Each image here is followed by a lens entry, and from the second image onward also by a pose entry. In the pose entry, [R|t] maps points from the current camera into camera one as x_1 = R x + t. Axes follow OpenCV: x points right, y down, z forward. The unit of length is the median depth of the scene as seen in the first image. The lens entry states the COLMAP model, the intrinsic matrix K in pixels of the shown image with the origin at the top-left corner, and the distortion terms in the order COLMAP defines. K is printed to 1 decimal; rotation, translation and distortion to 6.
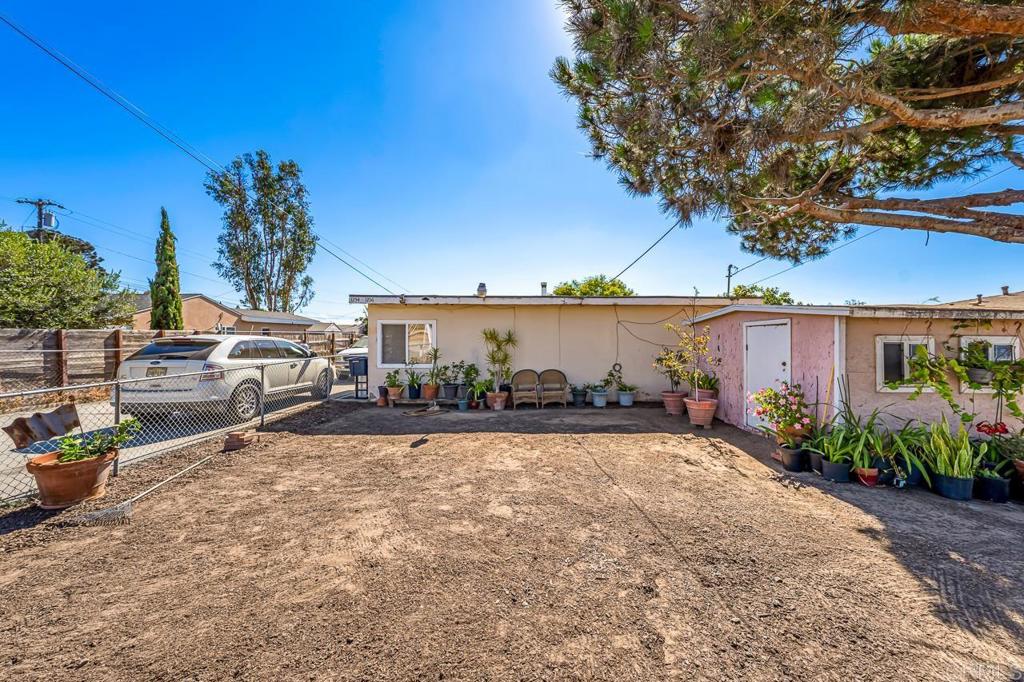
lens RADIAL K [[358.7, 0, 526.0], [0, 358.7, 340.7], [0, 0, 1]] dist [-0.002388, 0.000998]
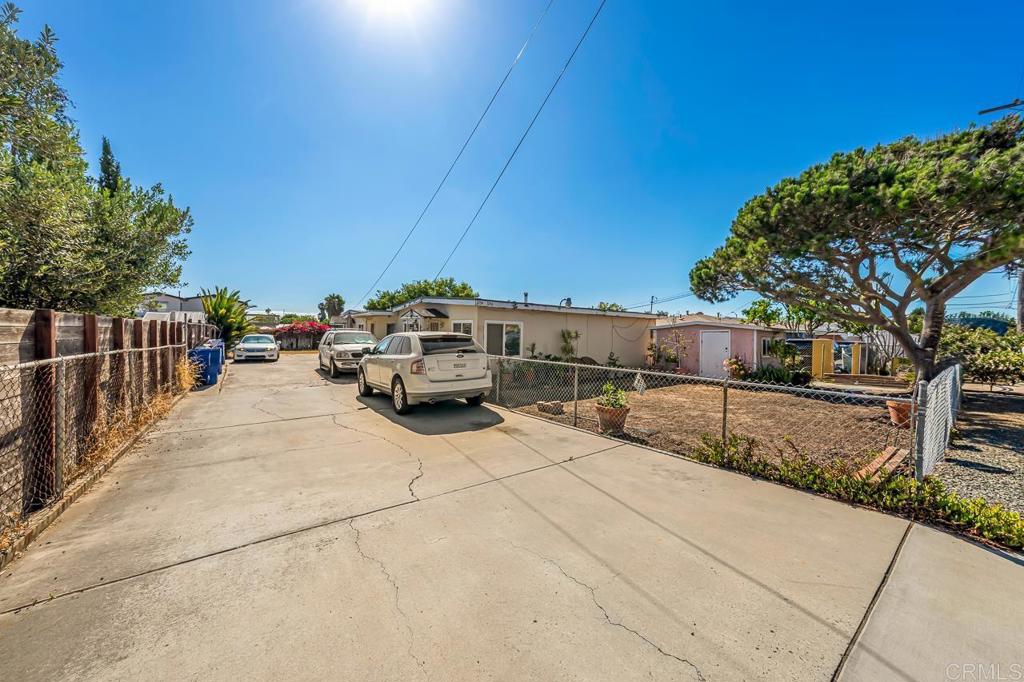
lens RADIAL K [[358.7, 0, 517.7], [0, 358.7, 342.8], [0, 0, 1]] dist [-0.002388, 0.000998]
pose [[0.795276, -0.004436, 0.606232, -1.165270], [-0.005925, 0.999869, 0.015090, -0.000540], [-0.606219, -0.015592, 0.795145, -0.028129]]
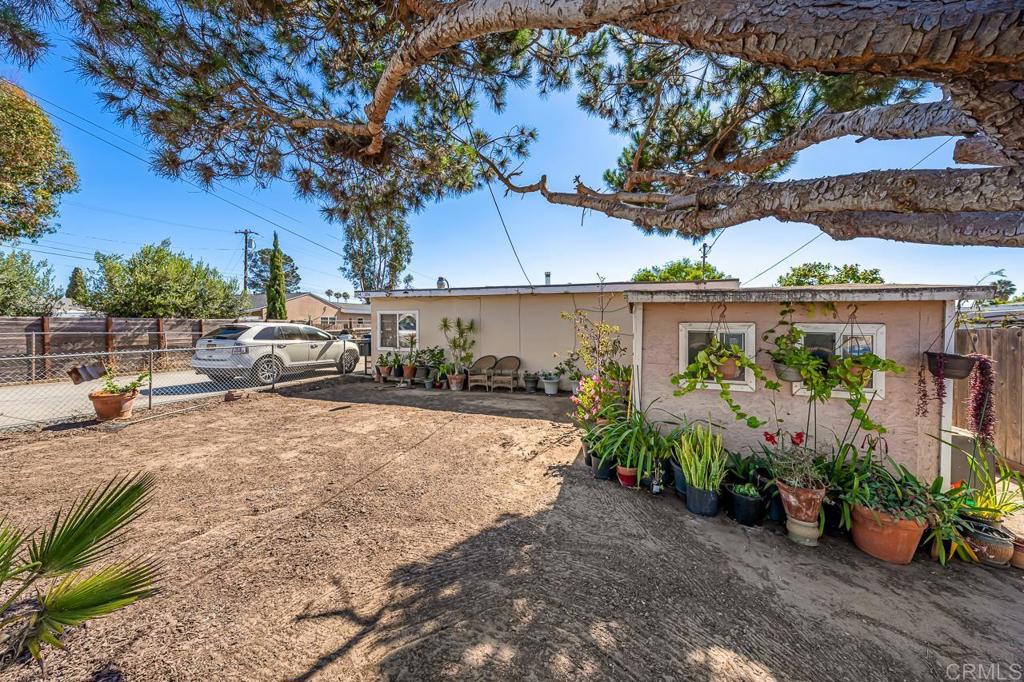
lens RADIAL K [[358.7, 0, 522.8], [0, 358.7, 335.6], [0, 0, 1]] dist [-0.002388, 0.000998]
pose [[0.940596, 0.012671, -0.339291, 0.505899], [-0.007469, 0.999834, 0.016634, 0.002798], [0.339446, -0.013111, 0.940534, 0.024757]]
